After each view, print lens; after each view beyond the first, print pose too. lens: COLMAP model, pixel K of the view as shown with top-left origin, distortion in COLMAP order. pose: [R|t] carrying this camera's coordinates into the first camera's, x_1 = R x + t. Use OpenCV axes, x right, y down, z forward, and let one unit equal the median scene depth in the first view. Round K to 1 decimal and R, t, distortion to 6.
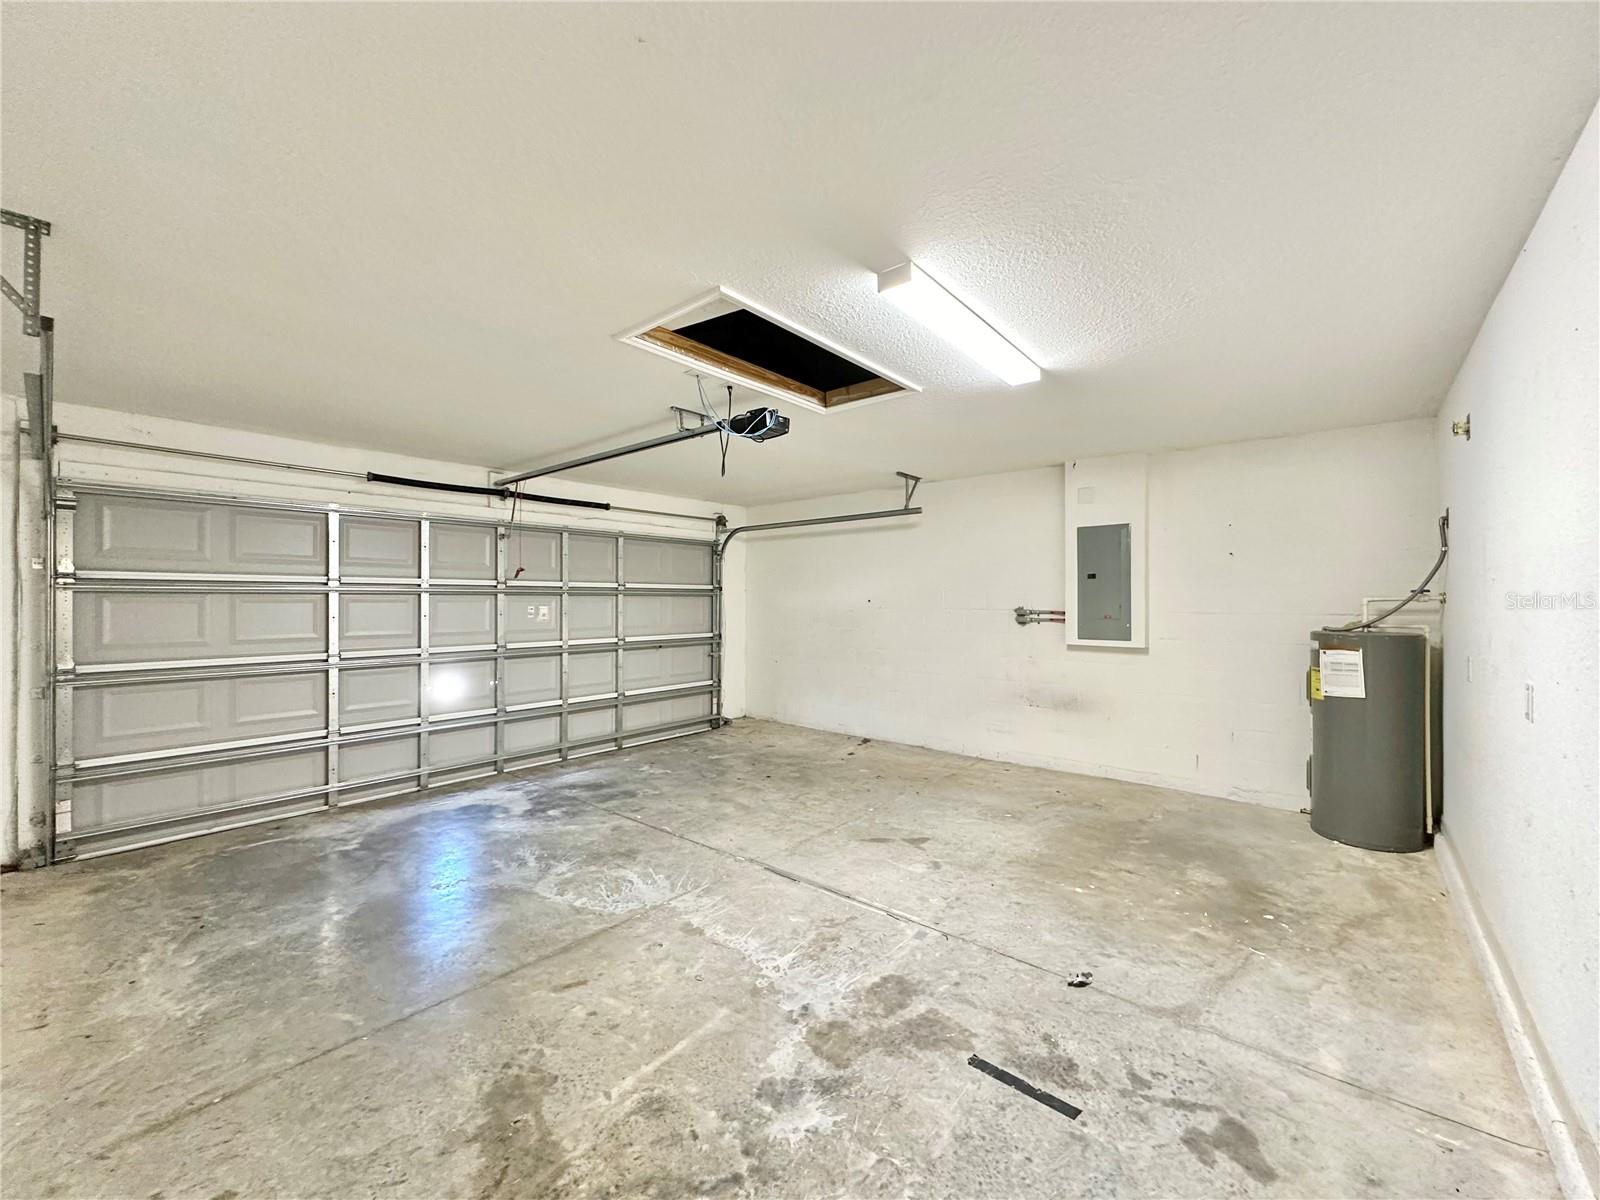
lens RADIAL K [[640.0, 0, 799.7], [0, 640.0, 595.7], [0, 0, 1]] dist [-0.005216, 0.001598]
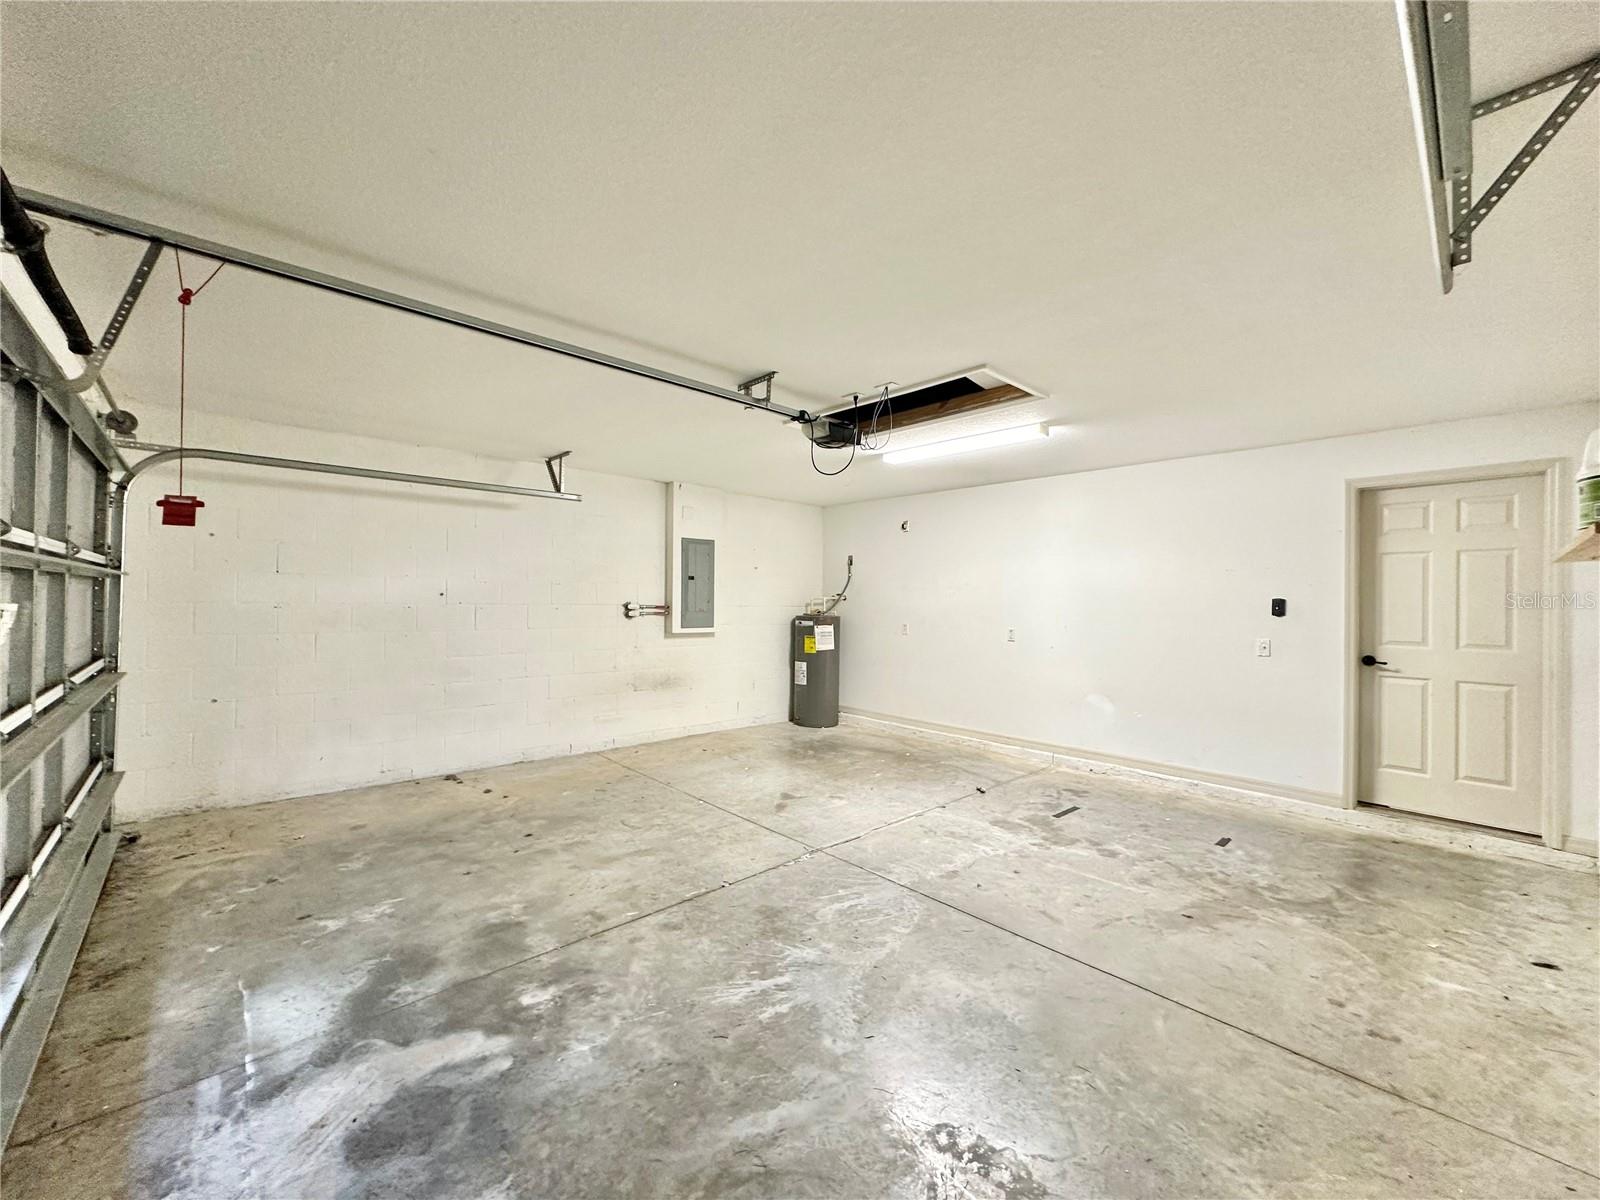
lens RADIAL K [[640.0, 0, 801.5], [0, 640.0, 600.3], [0, 0, 1]] dist [-0.005216, 0.001598]
pose [[0.114793, -0.001040, 0.993389, -1.084752], [-0.021177, 0.999770, 0.003493, 0.006939], [-0.993164, -0.021438, 0.114745, 0.896255]]
